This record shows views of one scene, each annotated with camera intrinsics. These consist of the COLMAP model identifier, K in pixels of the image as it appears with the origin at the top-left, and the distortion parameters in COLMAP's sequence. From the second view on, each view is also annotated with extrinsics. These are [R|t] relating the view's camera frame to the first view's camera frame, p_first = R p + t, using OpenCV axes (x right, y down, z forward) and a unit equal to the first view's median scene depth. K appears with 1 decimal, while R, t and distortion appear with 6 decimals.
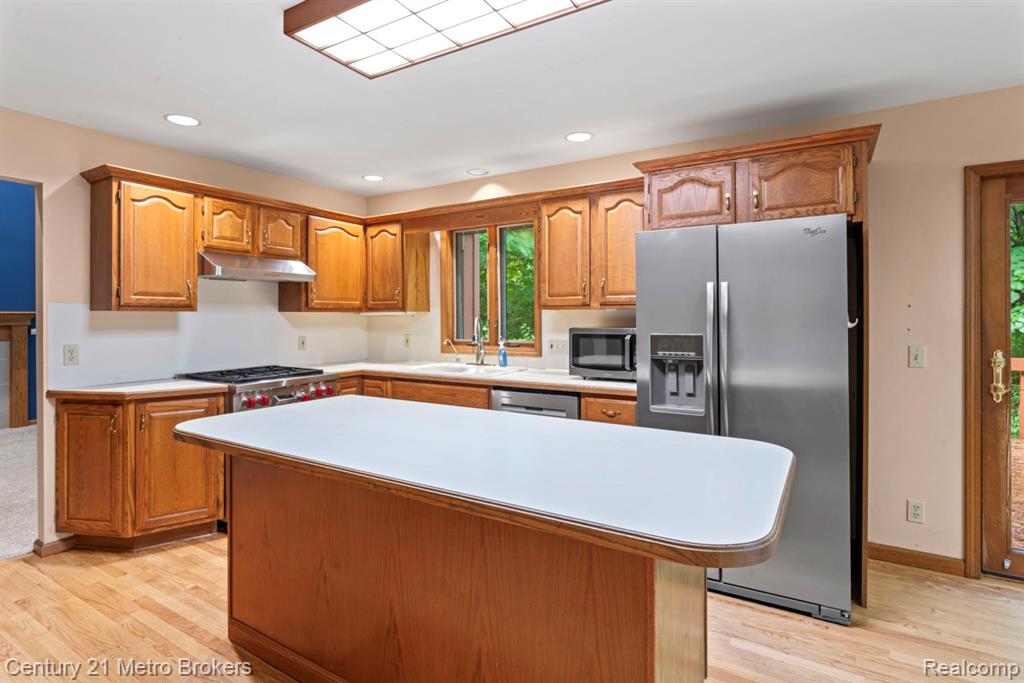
lens RADIAL K [[519.8, 0, 510.5], [0, 519.8, 318.5], [0, 0, 1]] dist [0.002462, 0.000392]
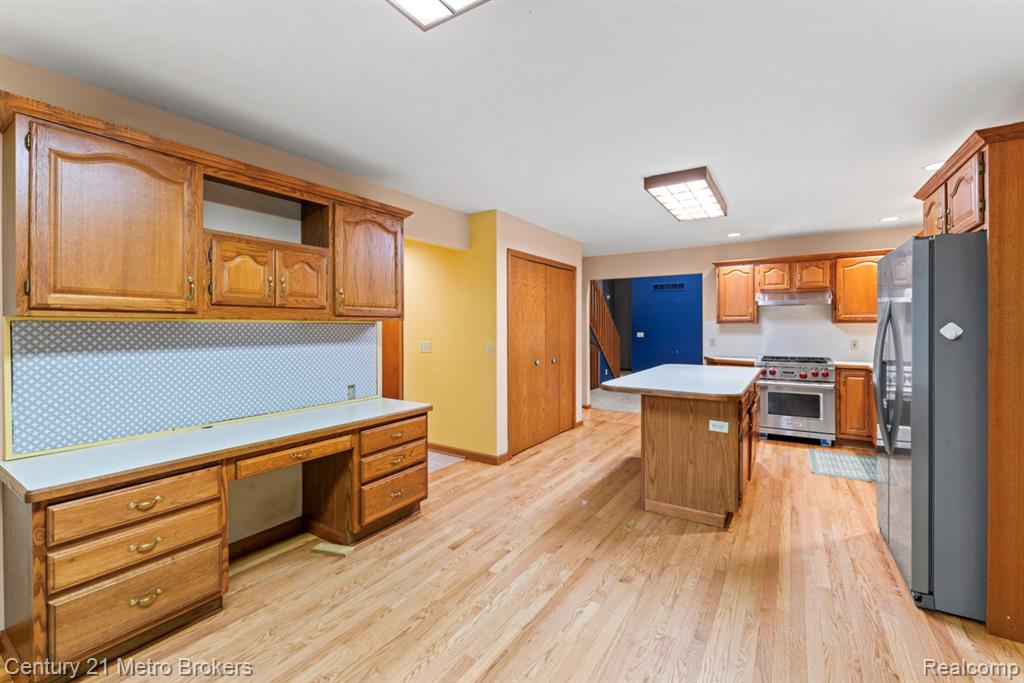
lens RADIAL K [[435.9, 0, 510.8], [0, 435.9, 326.4], [0, 0, 1]] dist [-0.000098, -0.000020]
pose [[-0.019212, 0.002928, -0.999811, 1.059803], [-0.002496, 0.999992, 0.002976, -0.006007], [0.999812, 0.002553, -0.019205, 0.097843]]
